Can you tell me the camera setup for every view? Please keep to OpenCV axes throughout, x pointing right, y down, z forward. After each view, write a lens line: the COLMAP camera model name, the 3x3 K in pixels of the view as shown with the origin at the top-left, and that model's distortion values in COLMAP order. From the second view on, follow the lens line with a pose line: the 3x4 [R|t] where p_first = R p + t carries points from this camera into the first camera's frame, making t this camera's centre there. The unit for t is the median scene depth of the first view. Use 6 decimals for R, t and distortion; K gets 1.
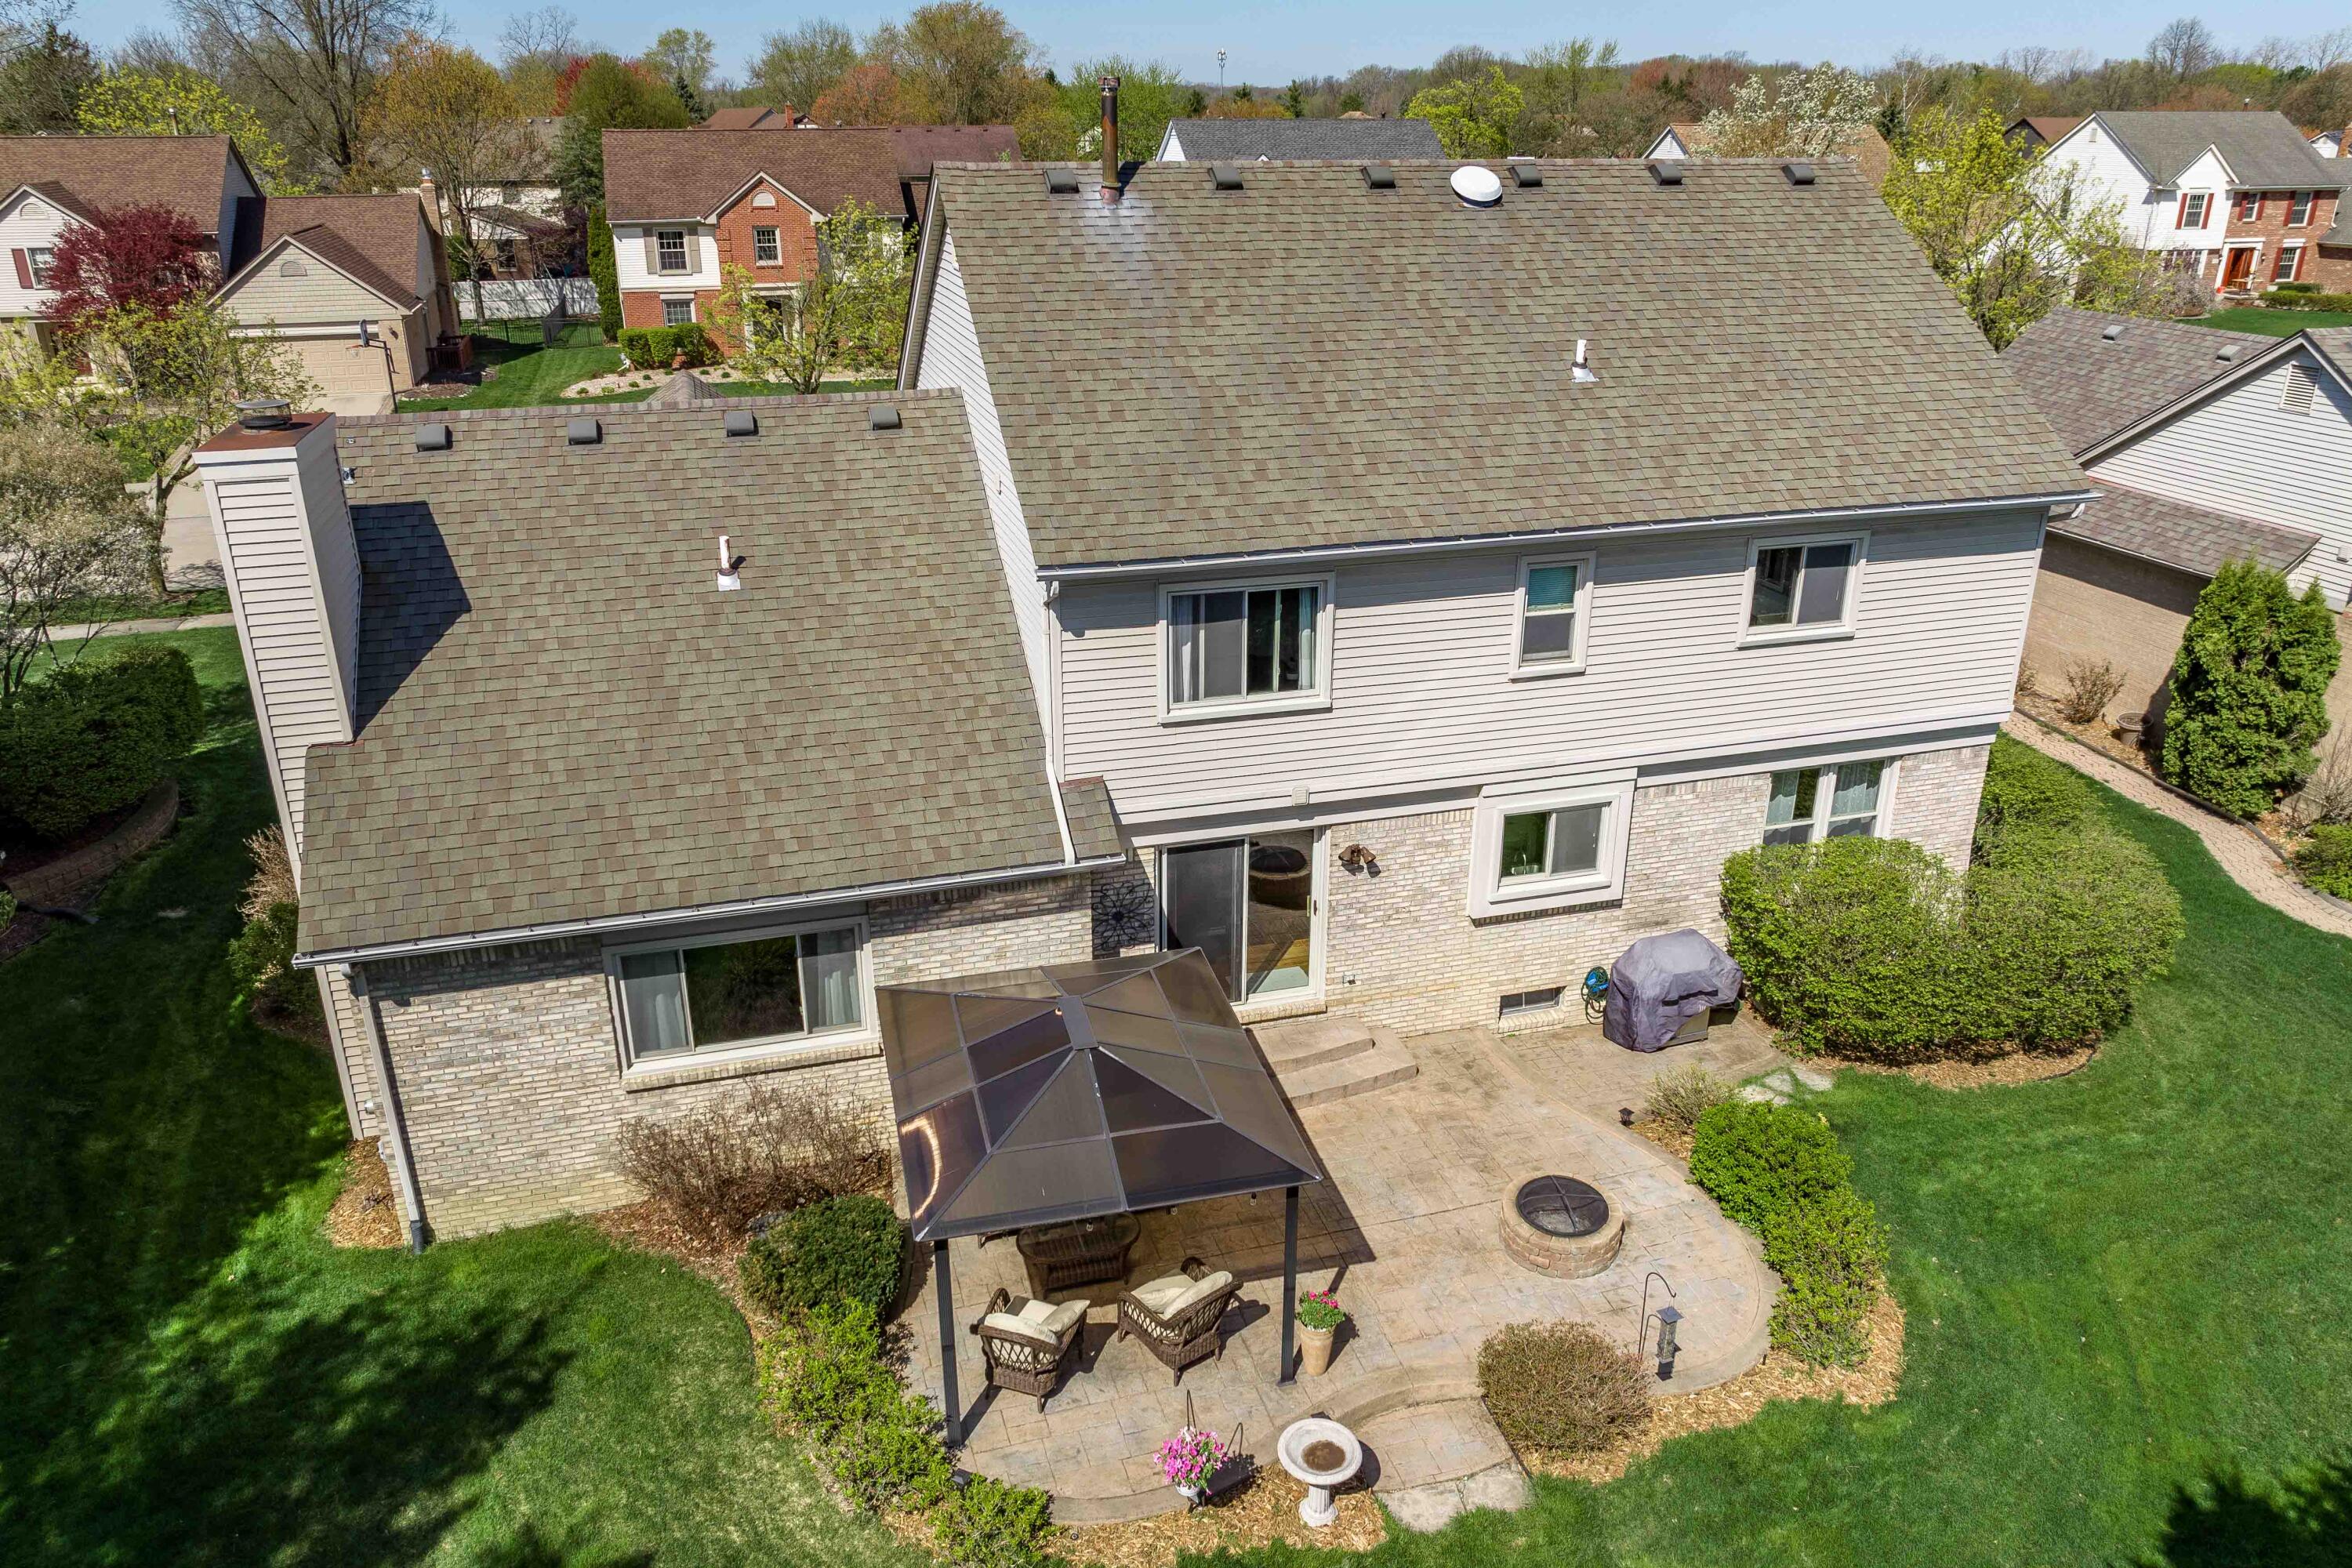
lens RADIAL K [[1644.8, 0, 1176.6], [0, 1644.8, 778.3], [0, 0, 1]] dist [-0.024370, 0.005986]
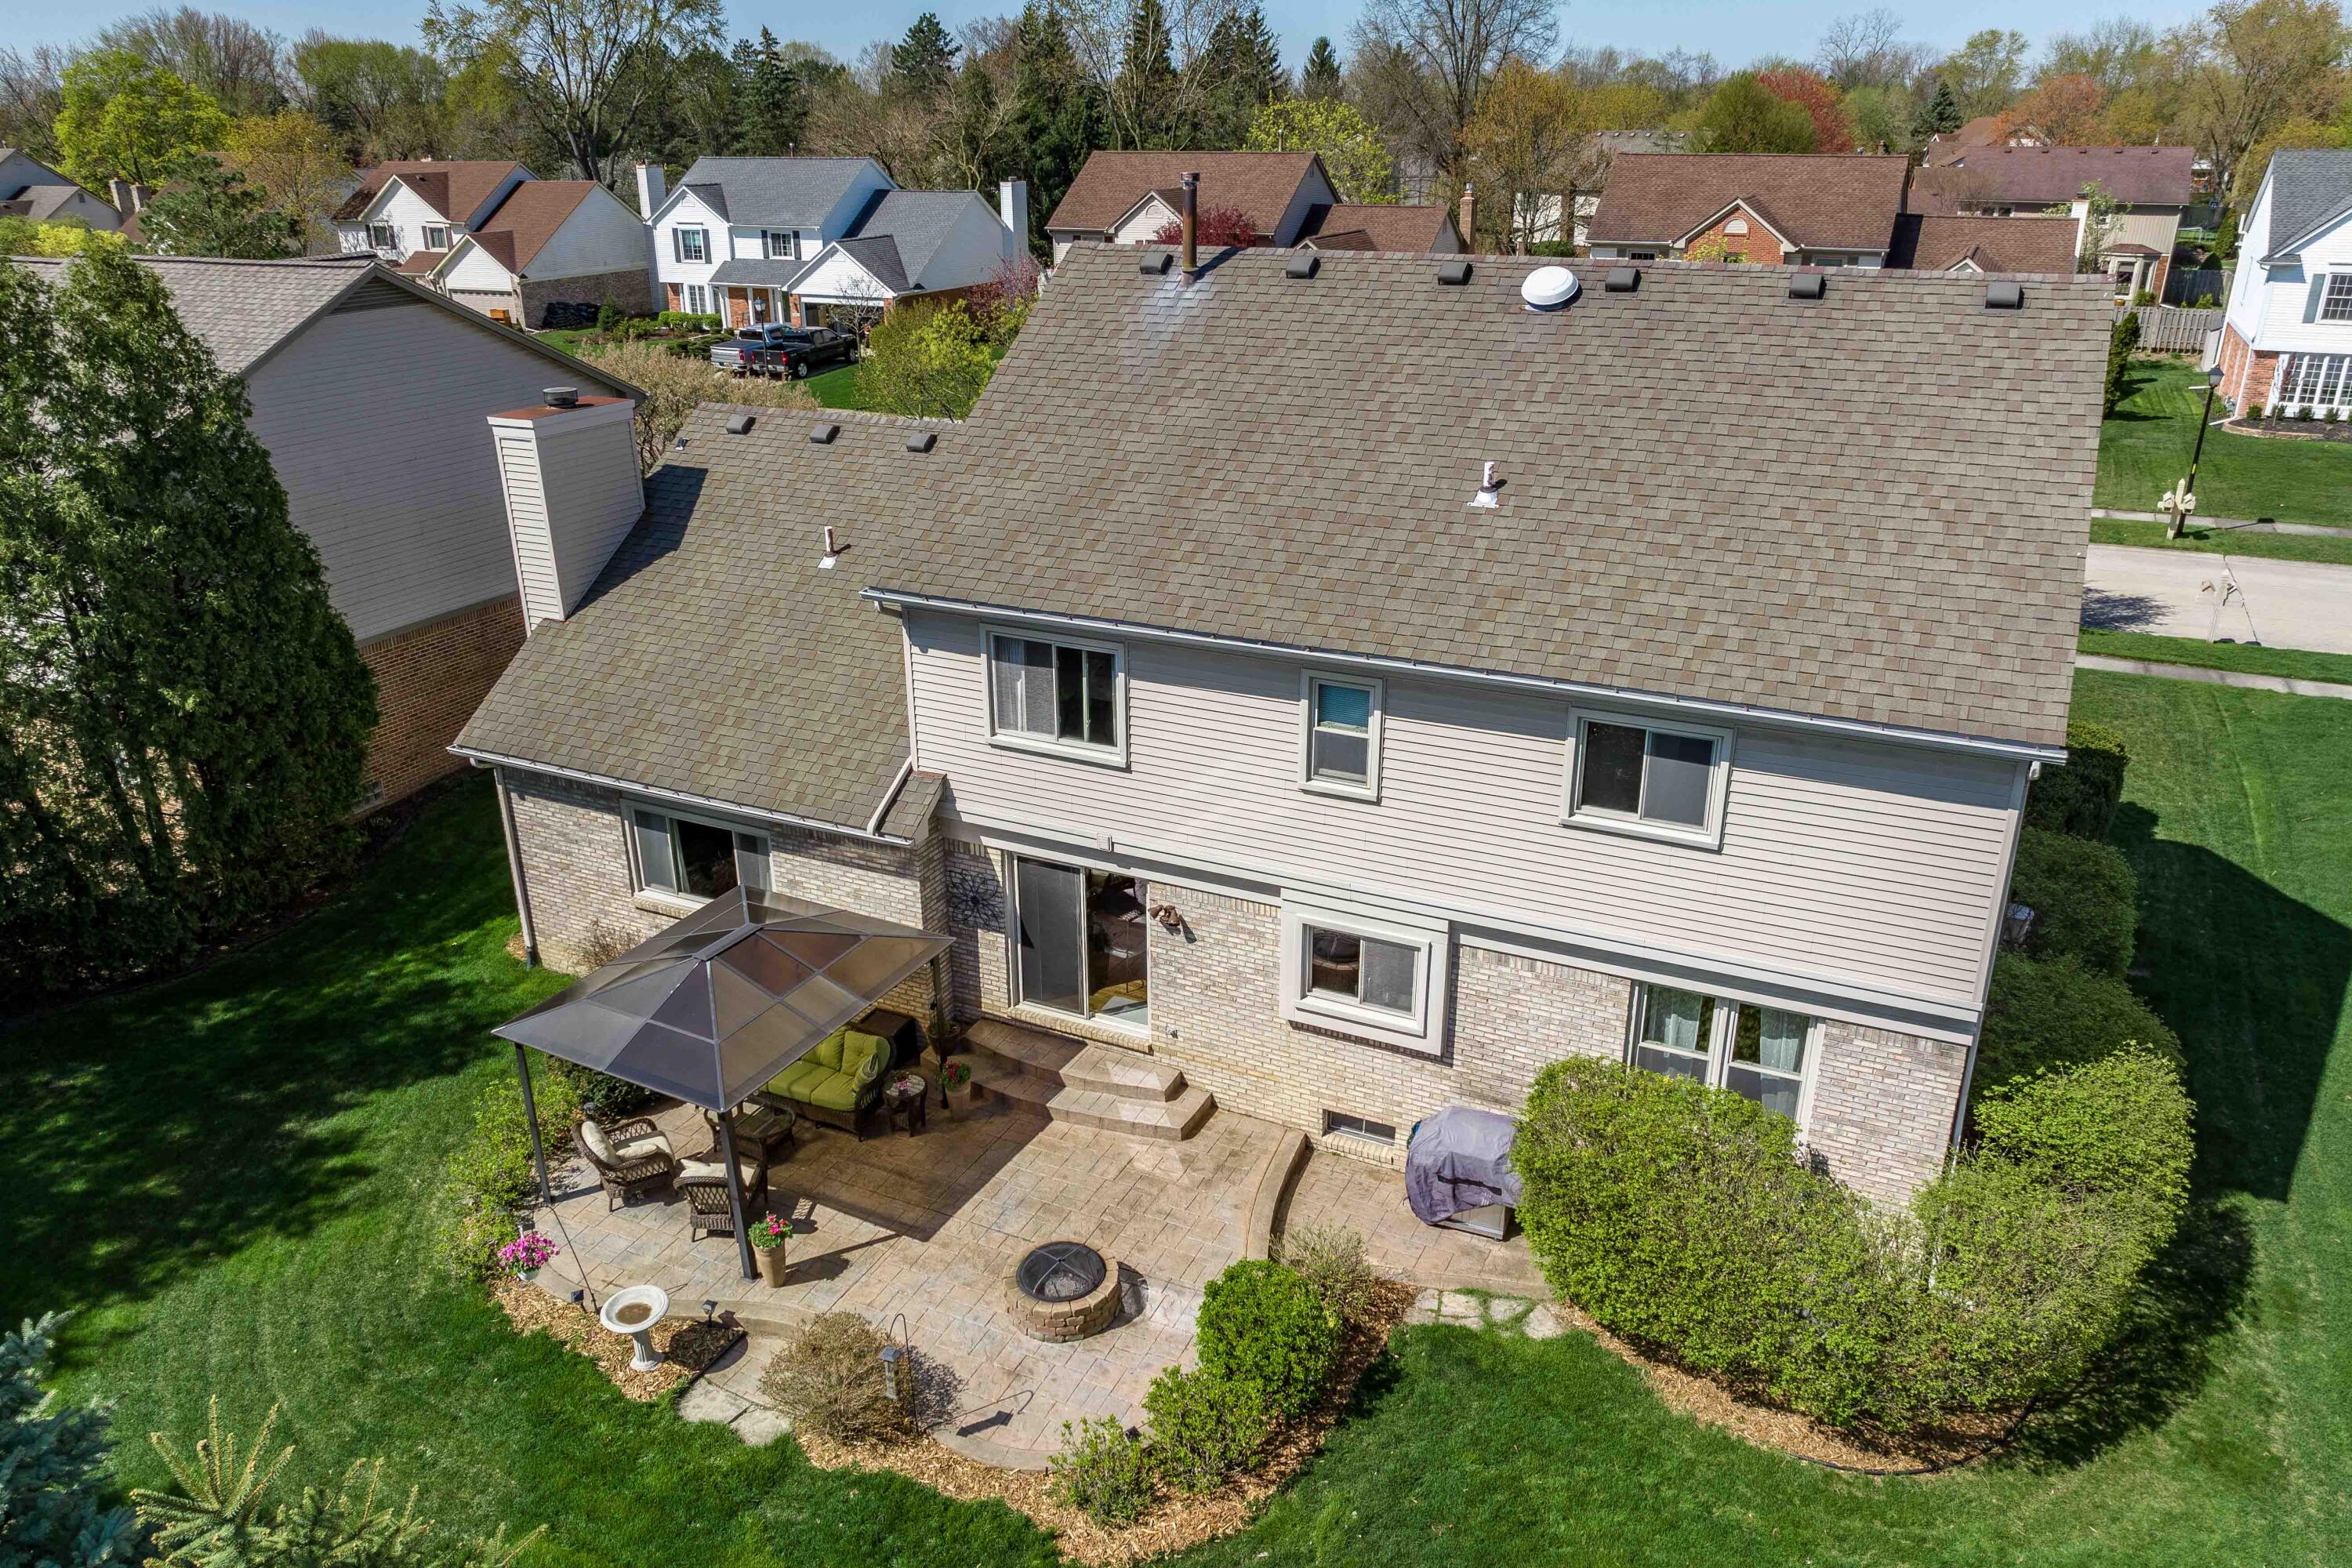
lens RADIAL K [[1644.8, 0, 1180.9], [0, 1644.8, 786.6], [0, 0, 1]] dist [-0.024370, 0.005986]
pose [[0.742768, 0.250587, -0.620888, 0.796040], [-0.247378, 0.964417, 0.093295, -0.141962], [0.622174, 0.084298, 0.778327, 0.189347]]
